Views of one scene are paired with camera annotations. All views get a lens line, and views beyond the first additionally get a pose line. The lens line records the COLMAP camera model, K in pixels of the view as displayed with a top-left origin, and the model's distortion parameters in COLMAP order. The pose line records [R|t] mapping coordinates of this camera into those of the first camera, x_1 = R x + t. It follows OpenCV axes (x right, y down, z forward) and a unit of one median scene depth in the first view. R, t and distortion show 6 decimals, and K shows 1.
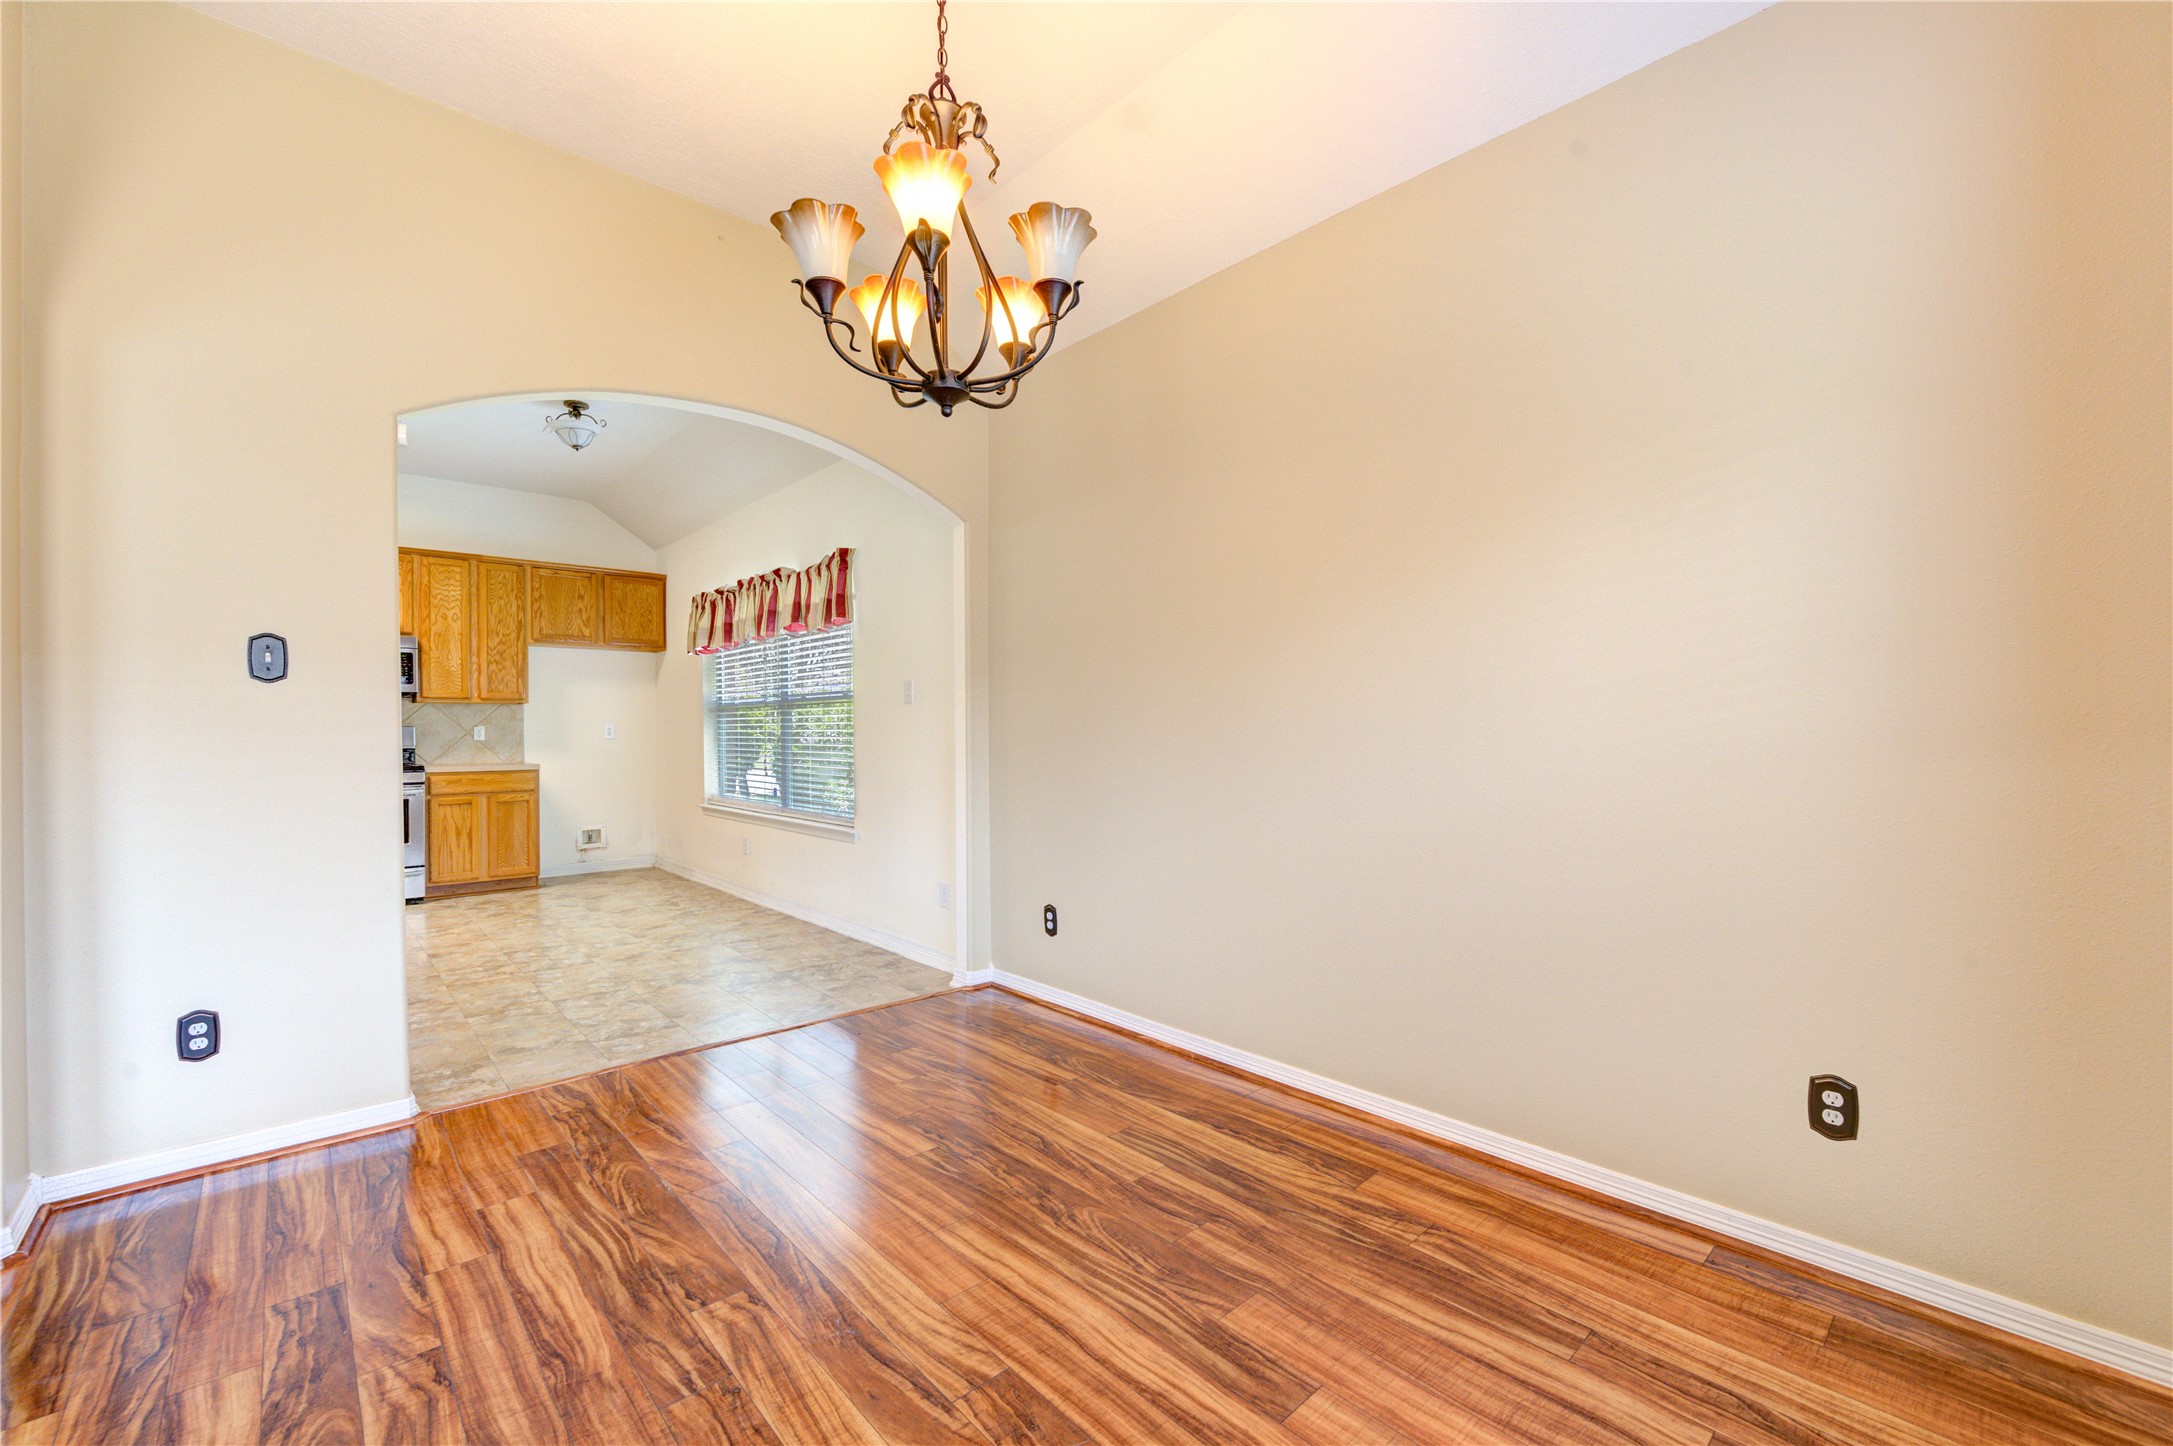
lens RADIAL K [[883.3, 0, 1095.1], [0, 883.3, 732.1], [0, 0, 1]] dist [-0.005138, -0.002353]
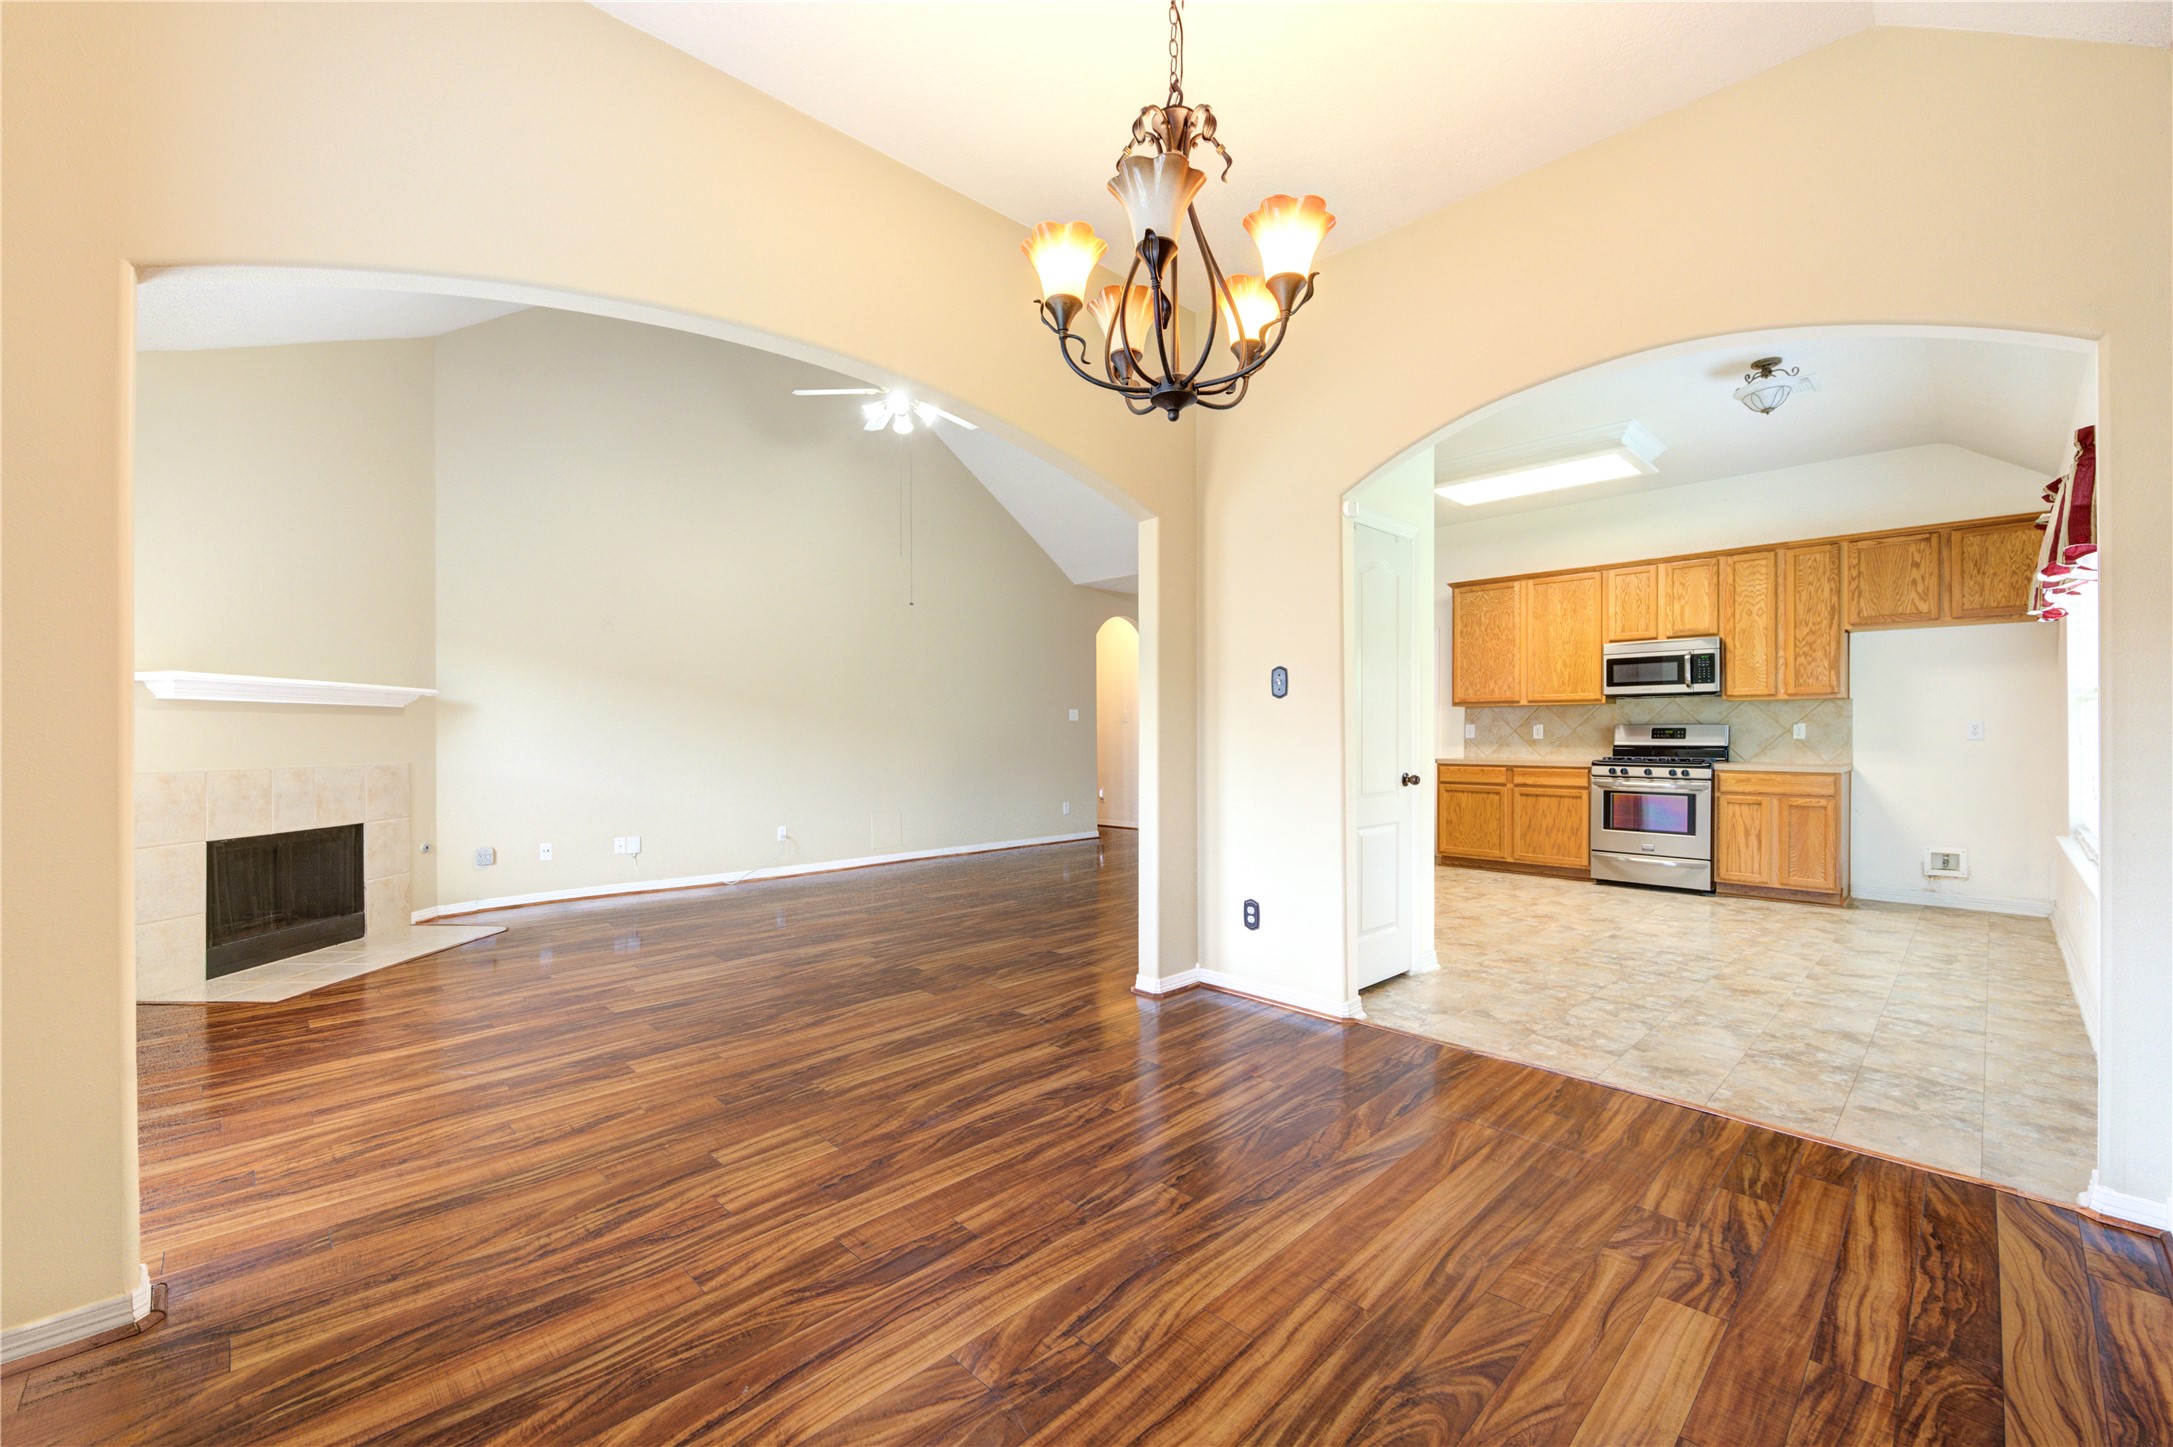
lens RADIAL K [[883.3, 0, 1093.2], [0, 883.3, 732.9], [0, 0, 1]] dist [-0.005138, -0.002353]
pose [[0.028782, 0.007091, -0.999561, 0.238937], [-0.001864, 0.999973, 0.007040, -0.002384], [0.999584, 0.001660, 0.028795, 0.249421]]
